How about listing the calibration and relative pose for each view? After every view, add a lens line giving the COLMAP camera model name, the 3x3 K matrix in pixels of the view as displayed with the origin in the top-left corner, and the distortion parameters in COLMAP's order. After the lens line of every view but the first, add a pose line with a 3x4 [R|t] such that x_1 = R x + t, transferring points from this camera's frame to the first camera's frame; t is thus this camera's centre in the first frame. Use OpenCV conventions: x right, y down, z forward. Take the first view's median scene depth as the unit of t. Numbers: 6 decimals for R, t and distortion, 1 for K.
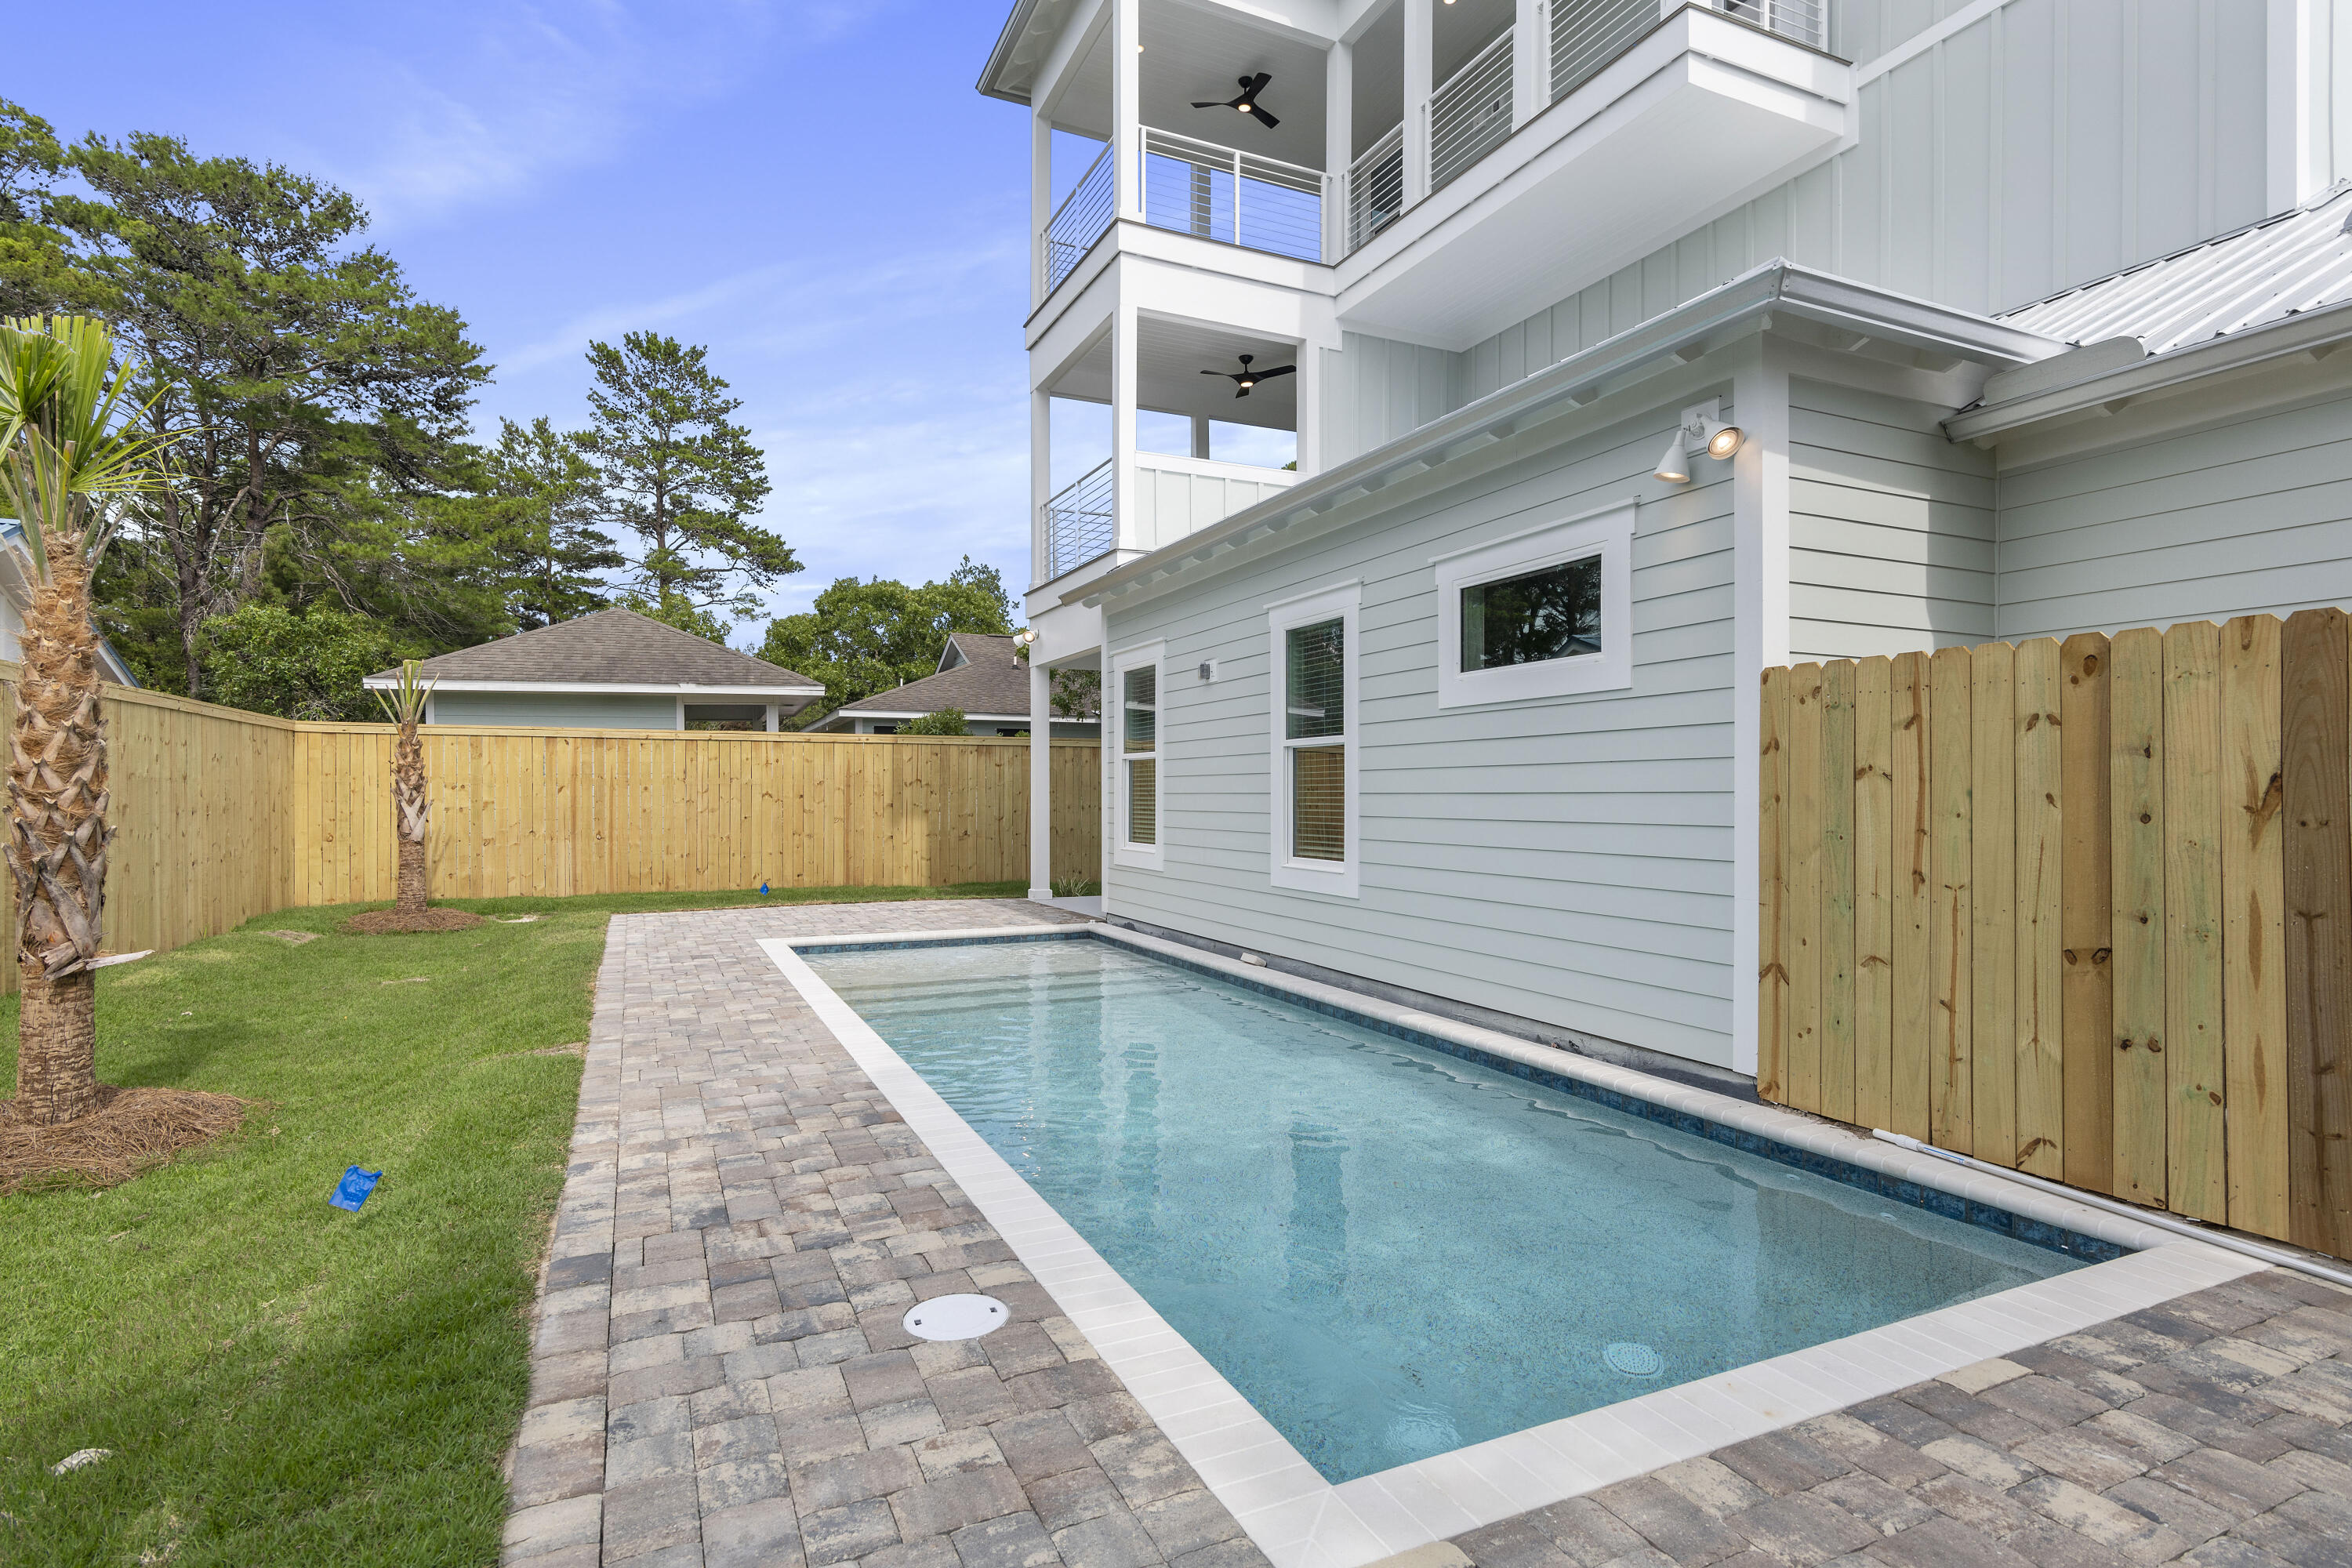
lens RADIAL K [[1145.5, 0, 1150.5], [0, 1145.5, 799.7], [0, 0, 1]] dist [0.001887, 0.000729]
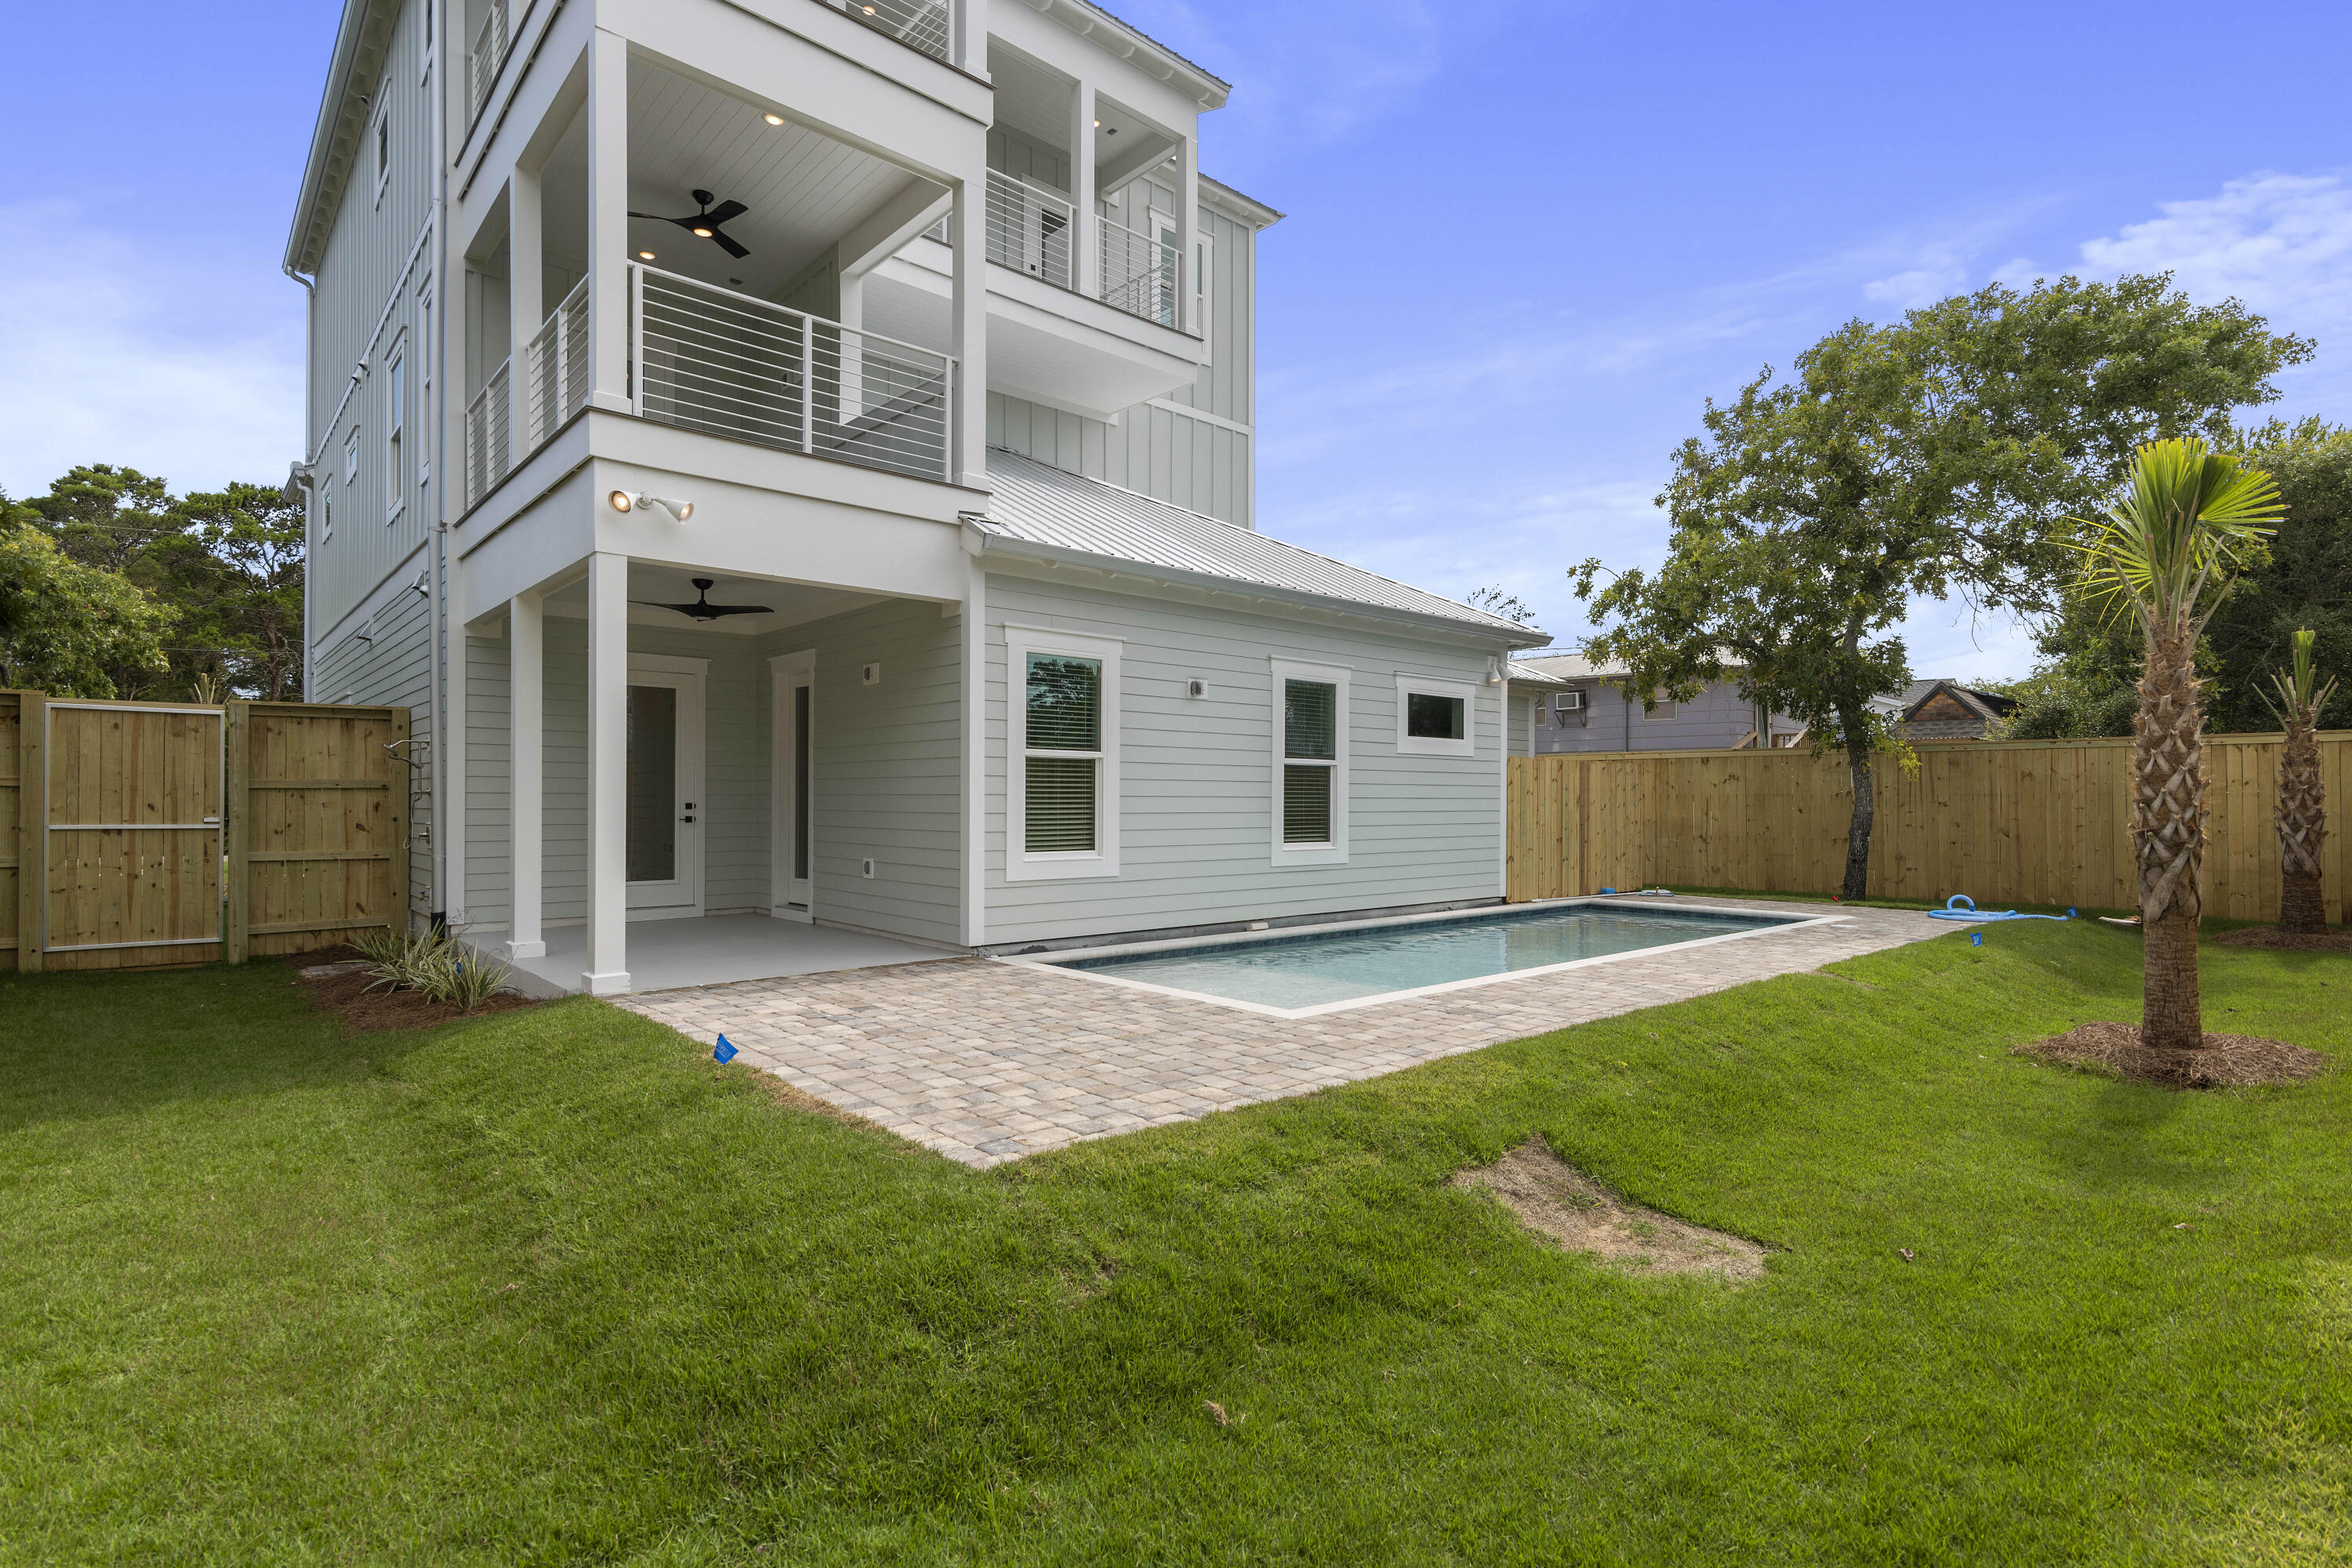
lens RADIAL K [[1145.5, 0, 1157.0], [0, 1145.5, 783.0], [0, 0, 1]] dist [0.001887, 0.000729]
pose [[-0.289146, 0.008104, 0.957251, -0.723109], [-0.003624, 0.999948, -0.009560, -0.005642], [-0.957278, -0.006233, -0.289101, 0.968712]]
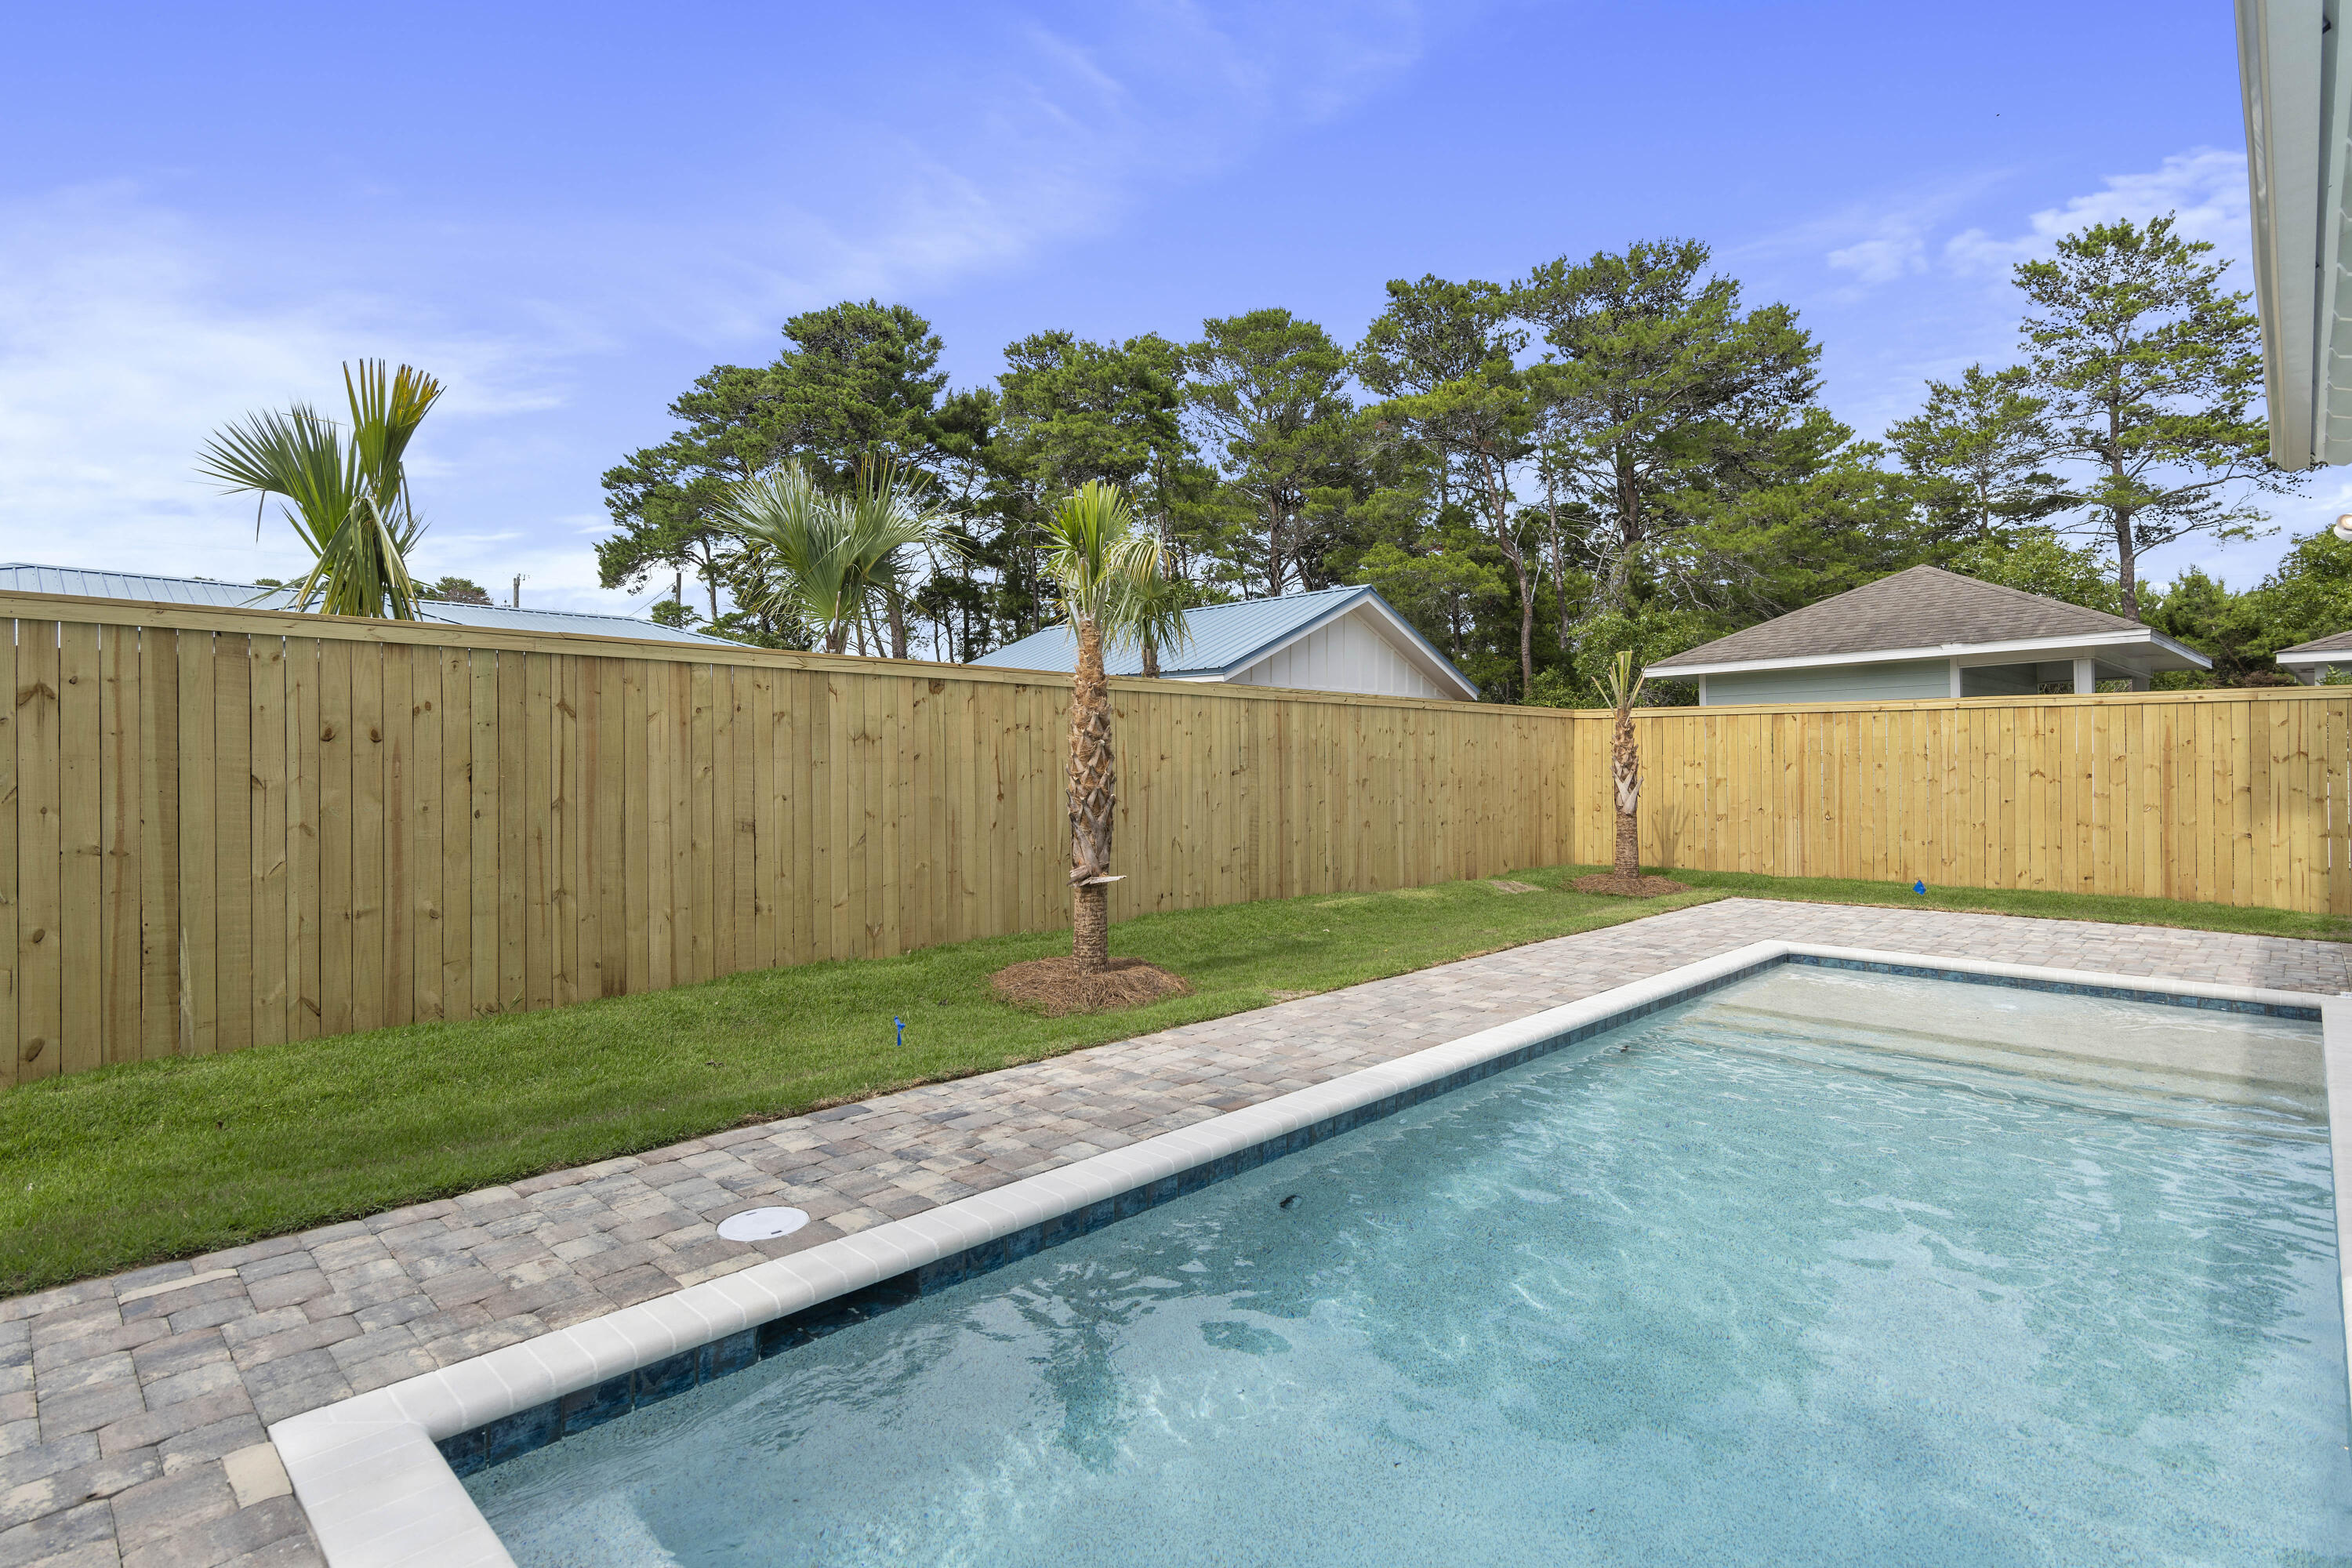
lens RADIAL K [[1145.5, 0, 1216.4], [0, 1145.5, 753.4], [0, 0, 1]] dist [0.001887, 0.000729]
pose [[0.385291, -0.009312, -0.922748, 0.236082], [-0.006514, 0.999897, -0.012811, -0.005494], [0.922772, 0.010947, 0.385191, 0.204996]]
